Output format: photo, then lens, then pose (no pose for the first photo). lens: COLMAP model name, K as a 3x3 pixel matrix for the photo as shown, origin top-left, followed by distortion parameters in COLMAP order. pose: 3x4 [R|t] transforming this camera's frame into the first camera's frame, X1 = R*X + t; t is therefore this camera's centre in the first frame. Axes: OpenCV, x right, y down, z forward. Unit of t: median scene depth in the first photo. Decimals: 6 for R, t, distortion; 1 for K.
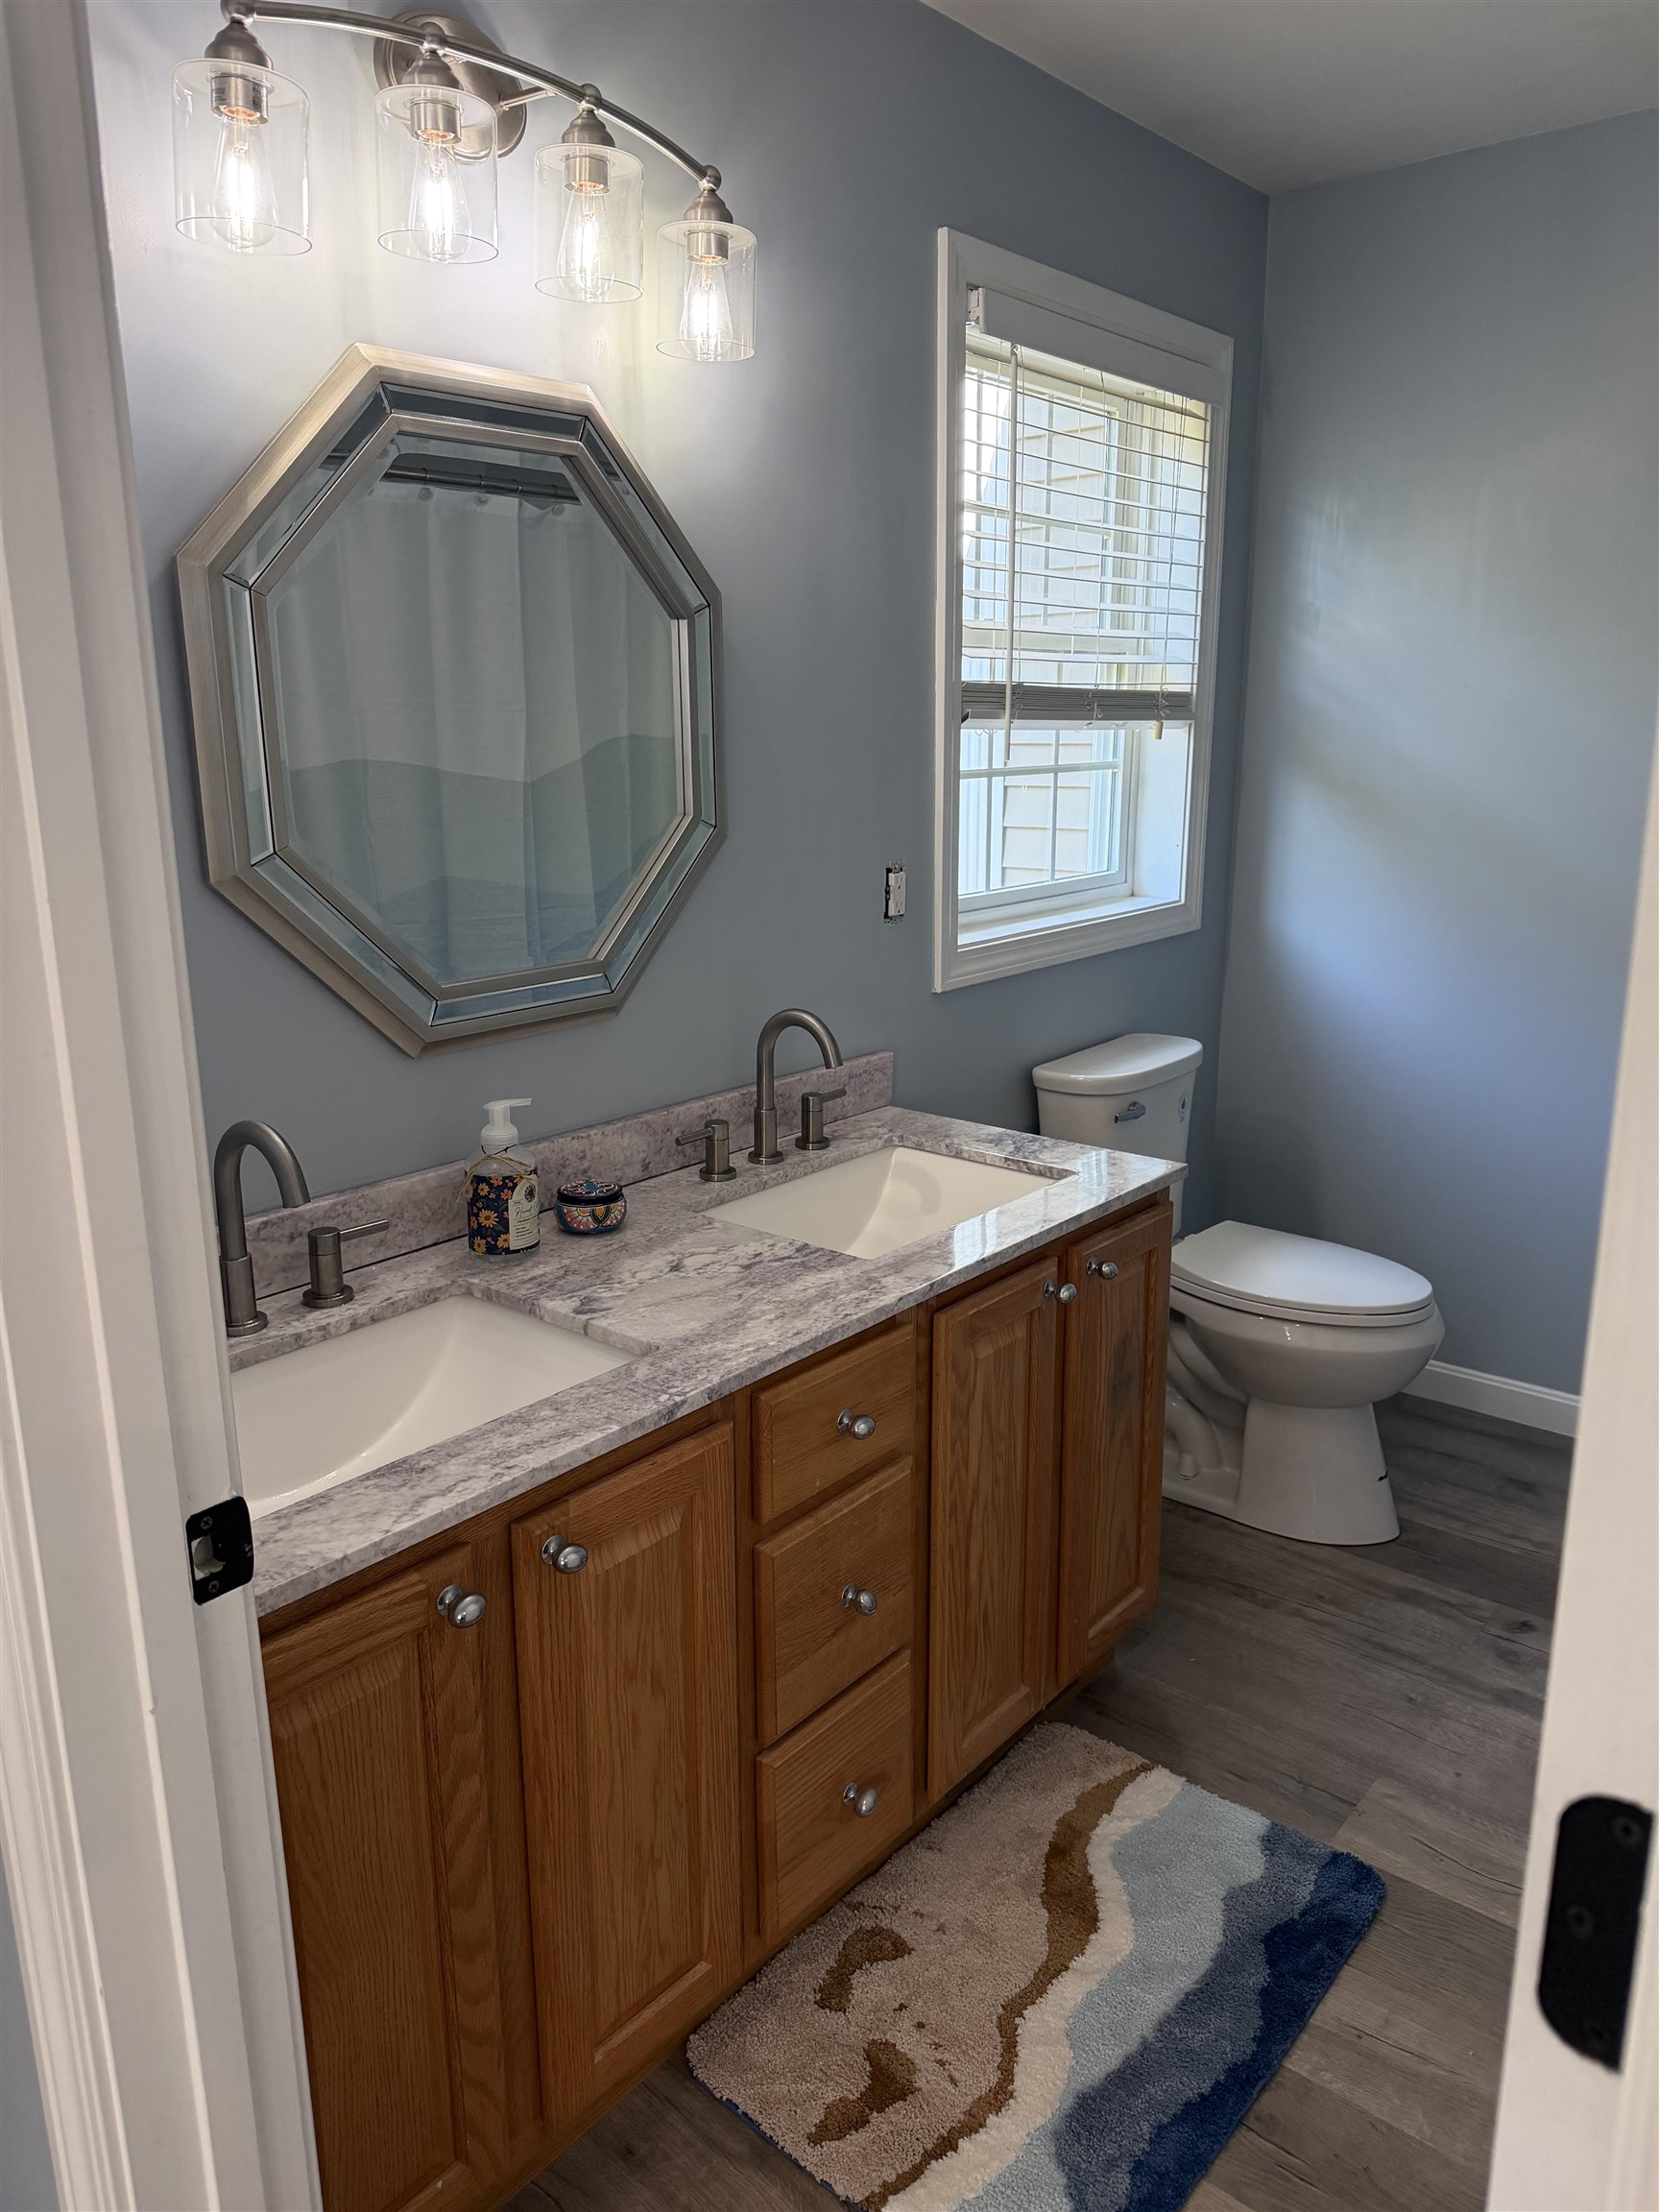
lens RADIAL K [[1570.5, 0, 830.9], [0, 1570.5, 1108.7], [0, 0, 1]] dist [-0.004073, -0.002919]
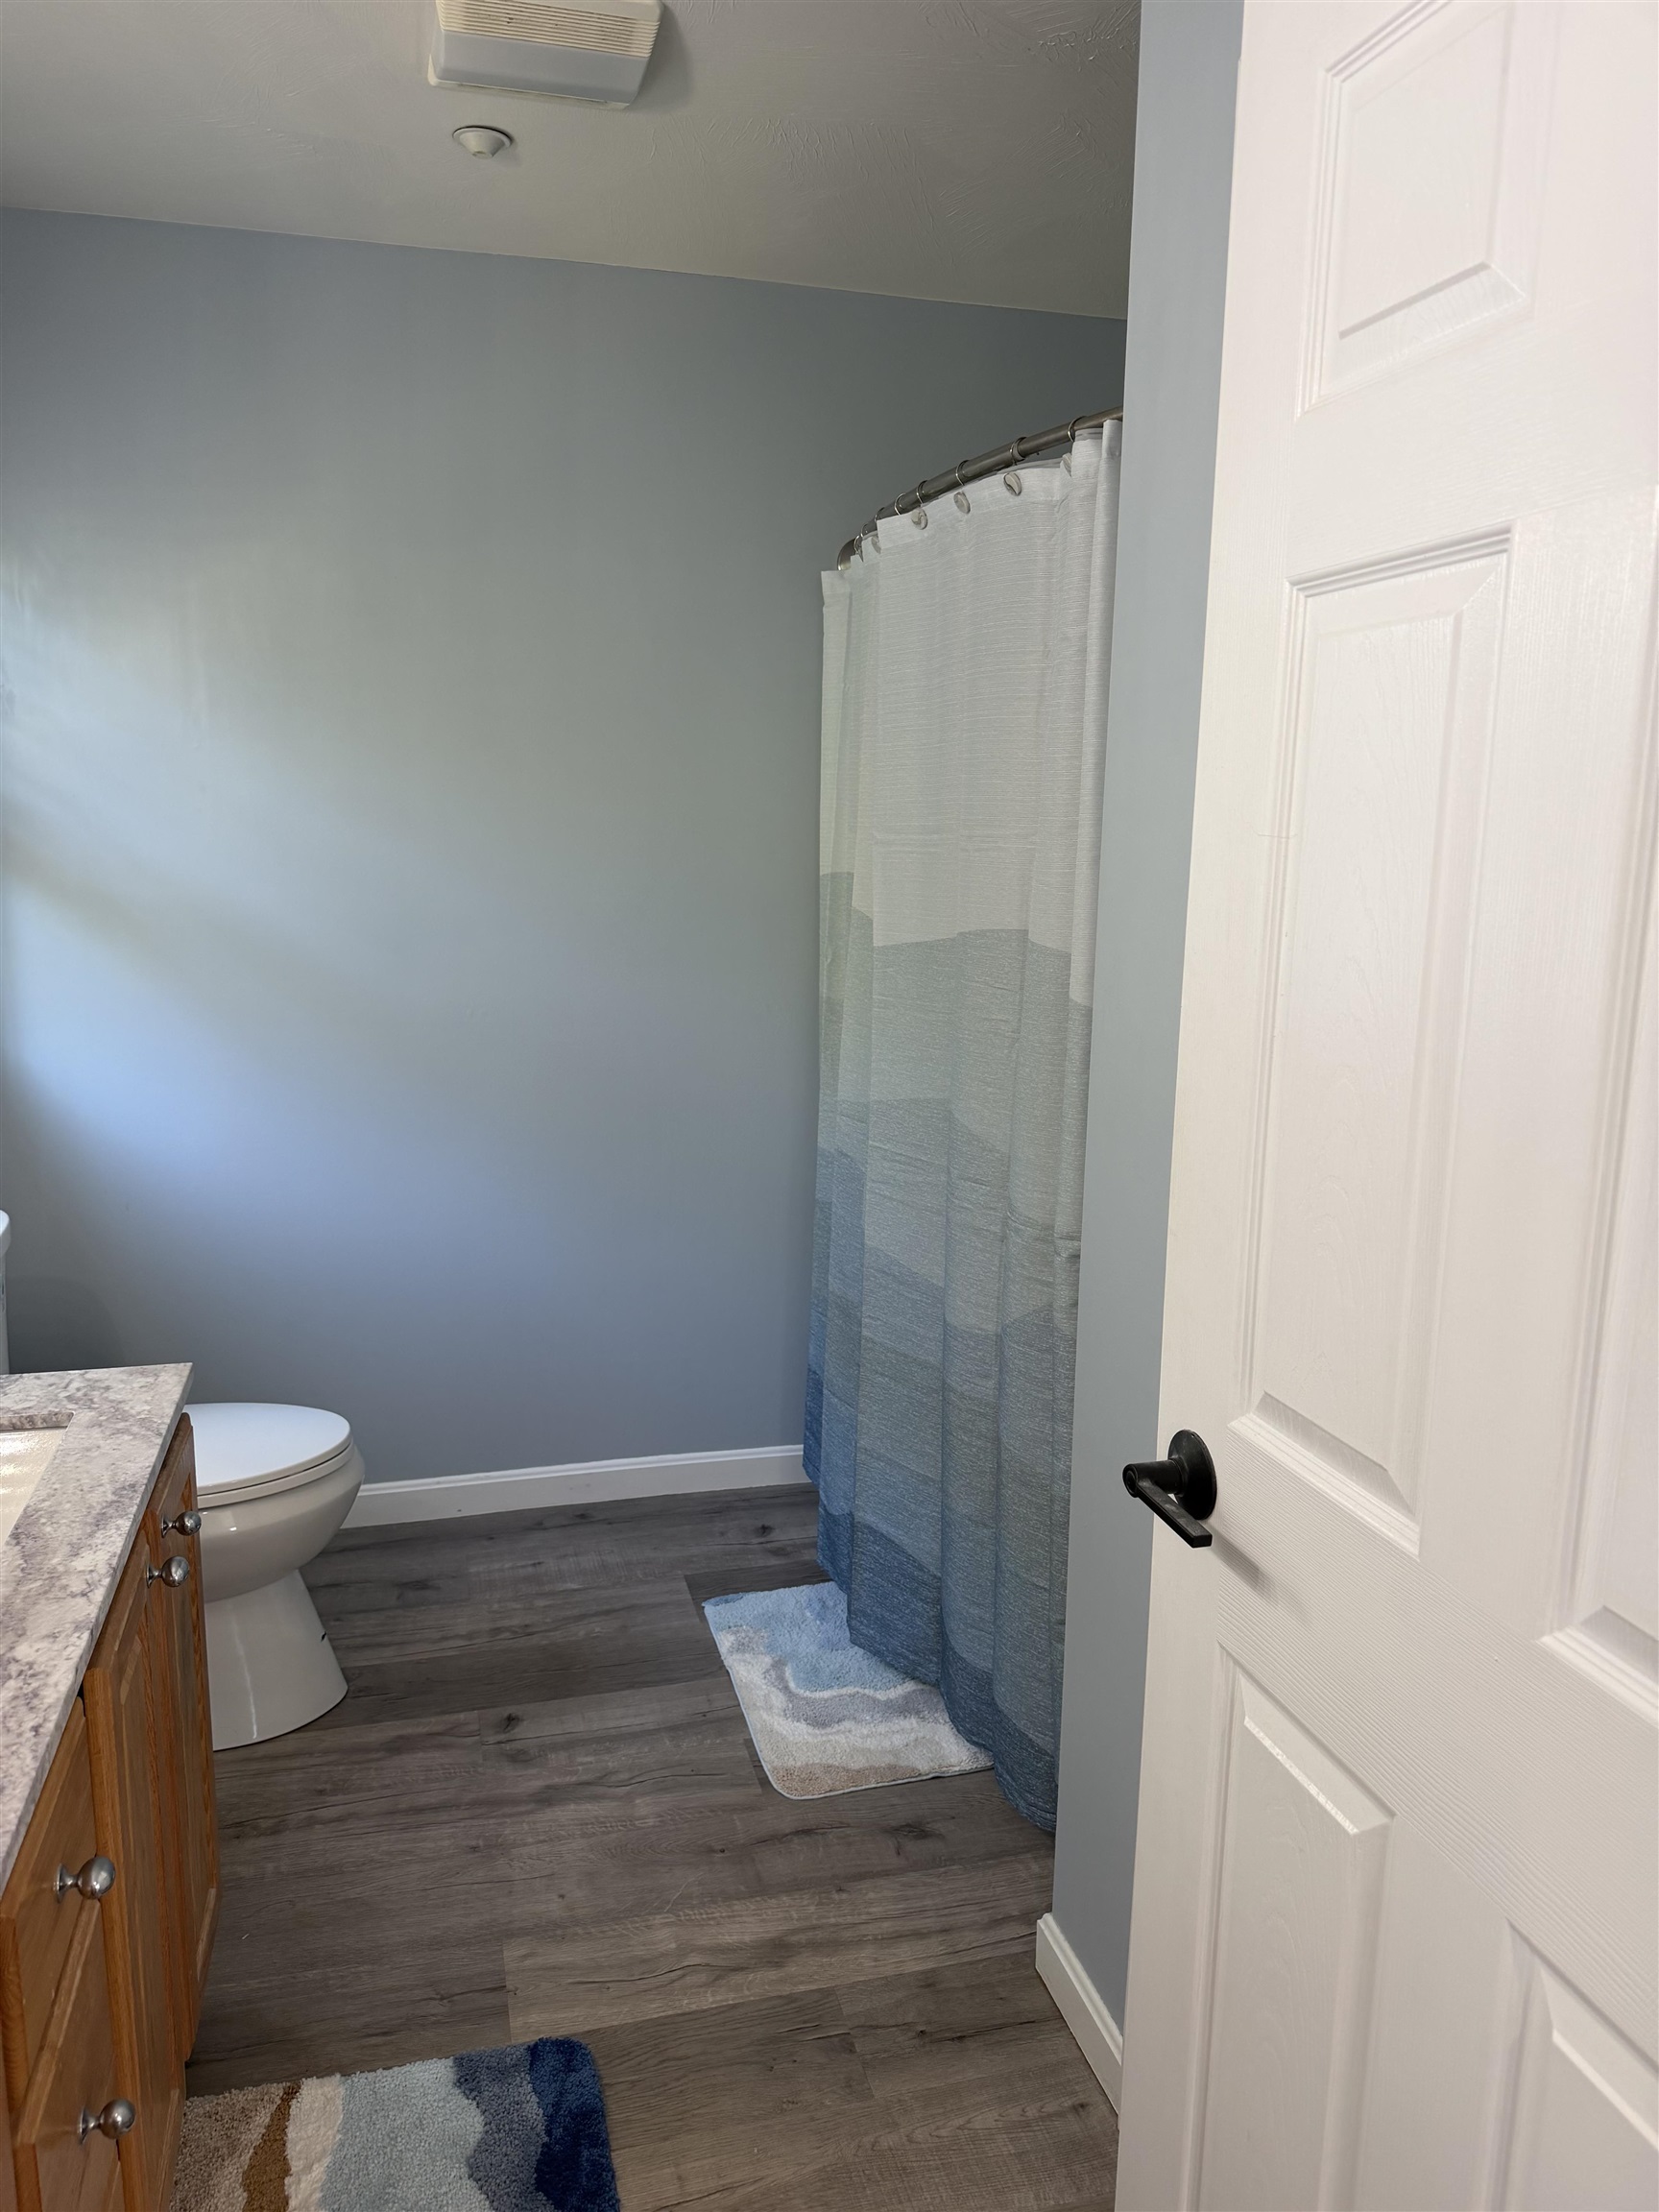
lens RADIAL K [[1570.5, 0, 828.5], [0, 1570.5, 1105.6], [0, 0, 1]] dist [-0.004073, -0.002919]
pose [[0.580388, -0.139494, 0.802304, -0.225951], [0.177689, 0.983173, 0.042401, -0.075764], [-0.794718, 0.117951, 0.595408, 0.225956]]
